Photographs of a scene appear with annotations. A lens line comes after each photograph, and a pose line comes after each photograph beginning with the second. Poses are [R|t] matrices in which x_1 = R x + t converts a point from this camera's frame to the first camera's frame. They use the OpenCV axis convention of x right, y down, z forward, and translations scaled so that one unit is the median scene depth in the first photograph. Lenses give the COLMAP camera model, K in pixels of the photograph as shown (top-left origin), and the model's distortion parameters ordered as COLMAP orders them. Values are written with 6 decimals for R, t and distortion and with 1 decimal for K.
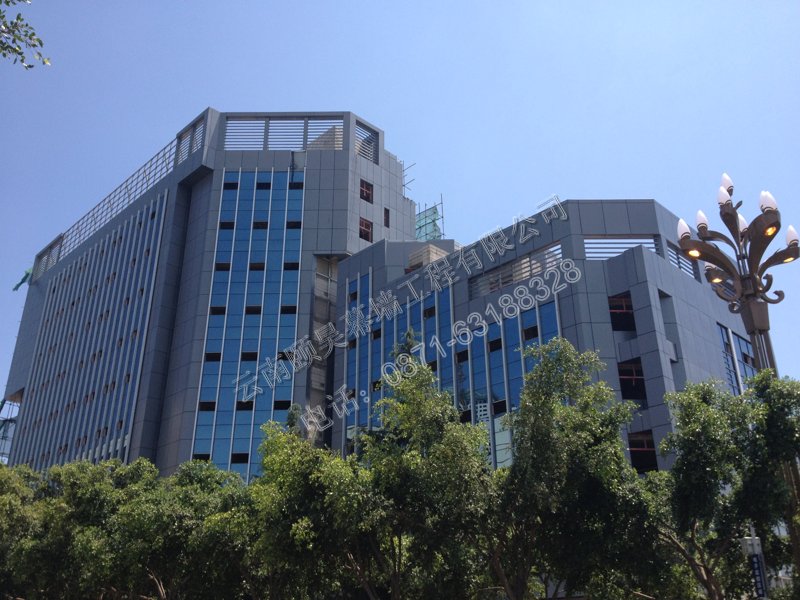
lens RADIAL K [[809.1, 0, 402.5], [0, 809.1, 302.2], [0, 0, 1]] dist [0.109953, 0.000000]
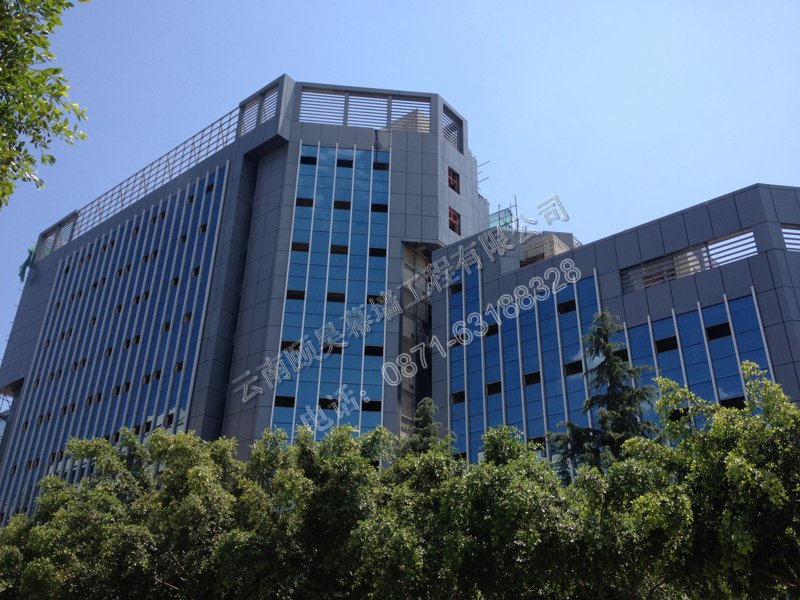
lens RADIAL K [[809.1, 0, 398.1], [0, 809.1, 297.0], [0, 0, 1]] dist [0.109953, 0.000000]
pose [[0.993846, 0.075055, 0.081472, -0.168901], [-0.069915, 0.995484, -0.064213, 0.054645], [-0.085924, 0.058122, 0.994605, 0.112891]]
